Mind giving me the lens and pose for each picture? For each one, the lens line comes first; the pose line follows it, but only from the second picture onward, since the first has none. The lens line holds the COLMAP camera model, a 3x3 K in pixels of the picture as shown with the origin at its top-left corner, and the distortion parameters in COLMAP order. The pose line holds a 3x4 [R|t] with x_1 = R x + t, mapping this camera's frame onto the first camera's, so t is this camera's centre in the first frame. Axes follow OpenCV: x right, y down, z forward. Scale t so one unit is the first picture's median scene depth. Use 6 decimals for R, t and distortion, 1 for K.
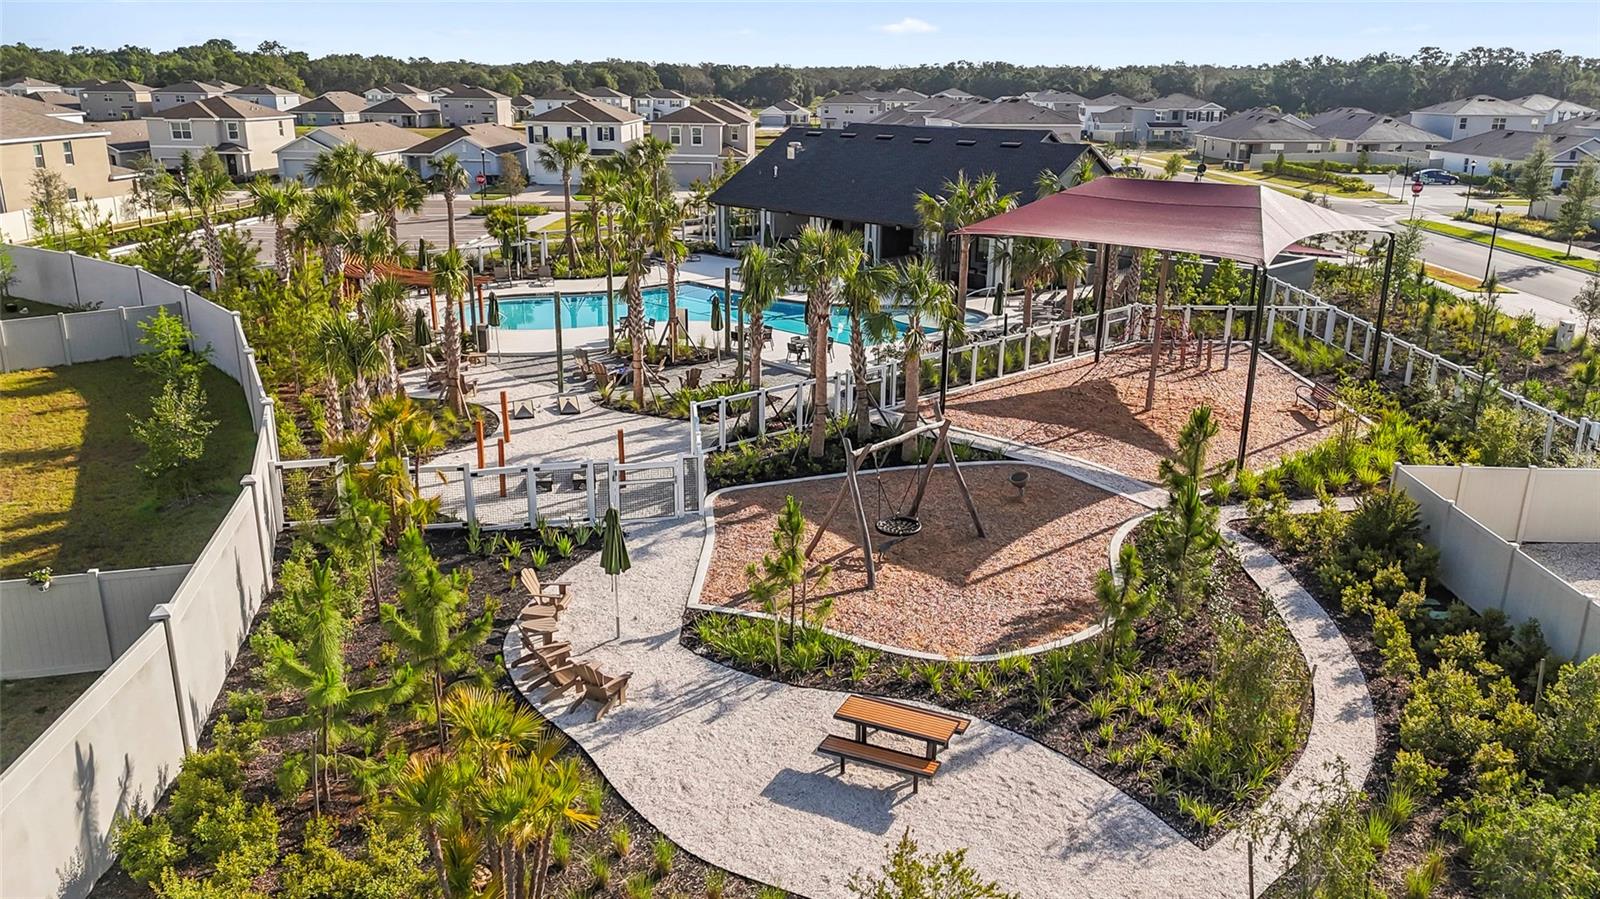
lens RADIAL K [[1202.9, 0, 800.0], [0, 1202.9, 449.5], [0, 0, 1]] dist [0.061719, -0.058434]
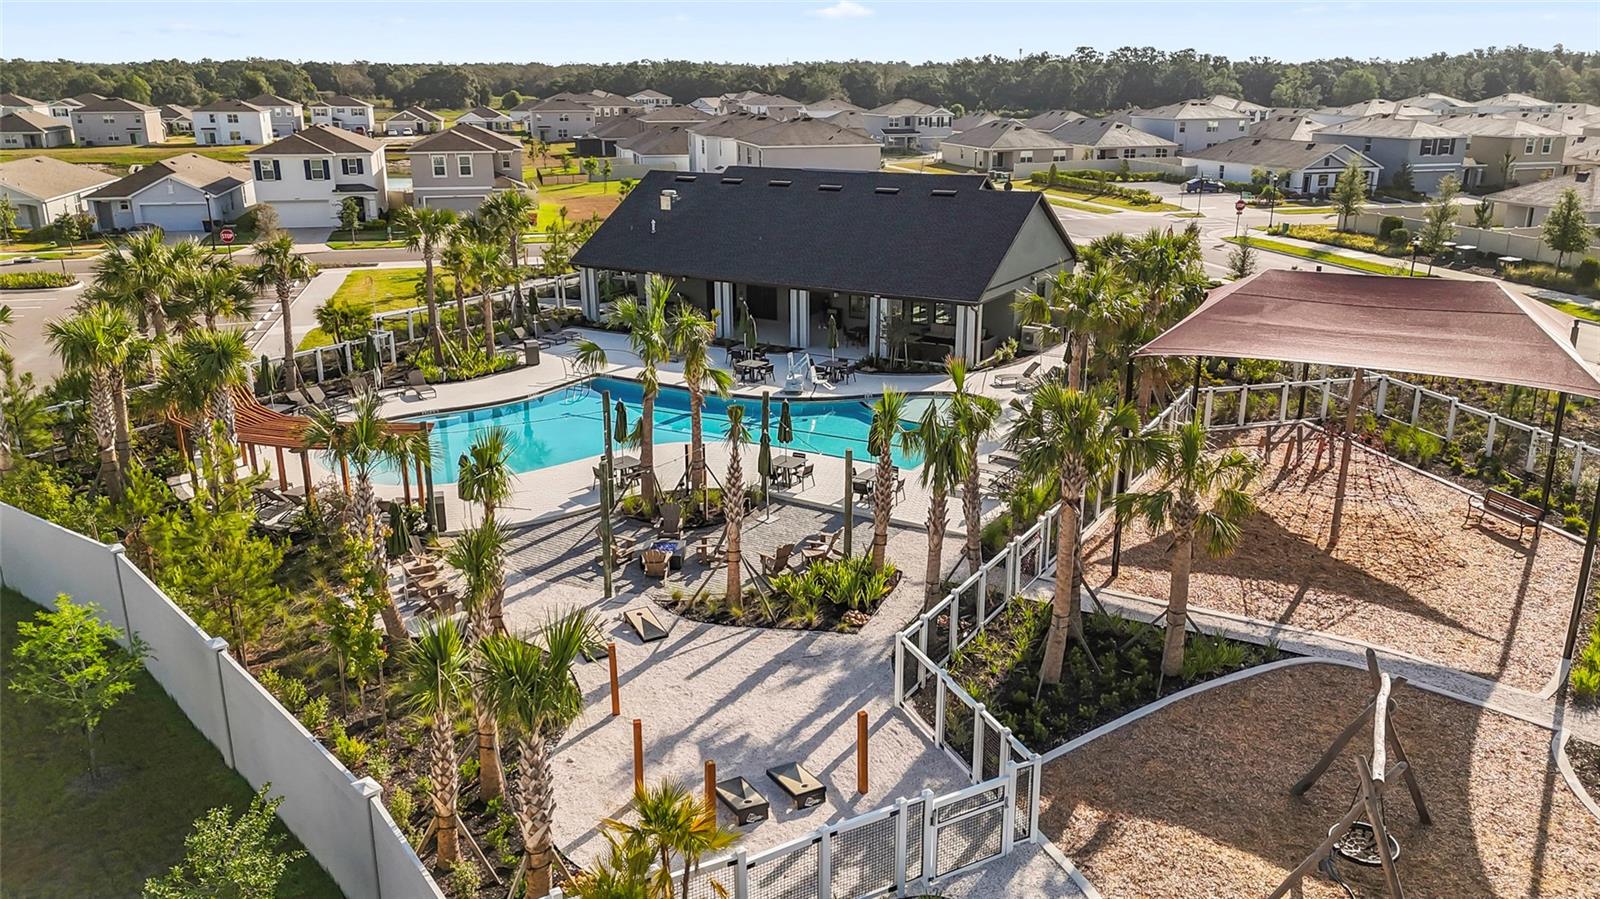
lens RADIAL K [[1202.9, 0, 800.0], [0, 1202.9, 449.5], [0, 0, 1]] dist [0.061719, -0.058434]
pose [[0.962361, -0.090988, 0.256091, -0.071412], [0.089613, 0.995831, 0.017061, -0.037142], [-0.256576, 0.006530, 0.966502, 0.072103]]
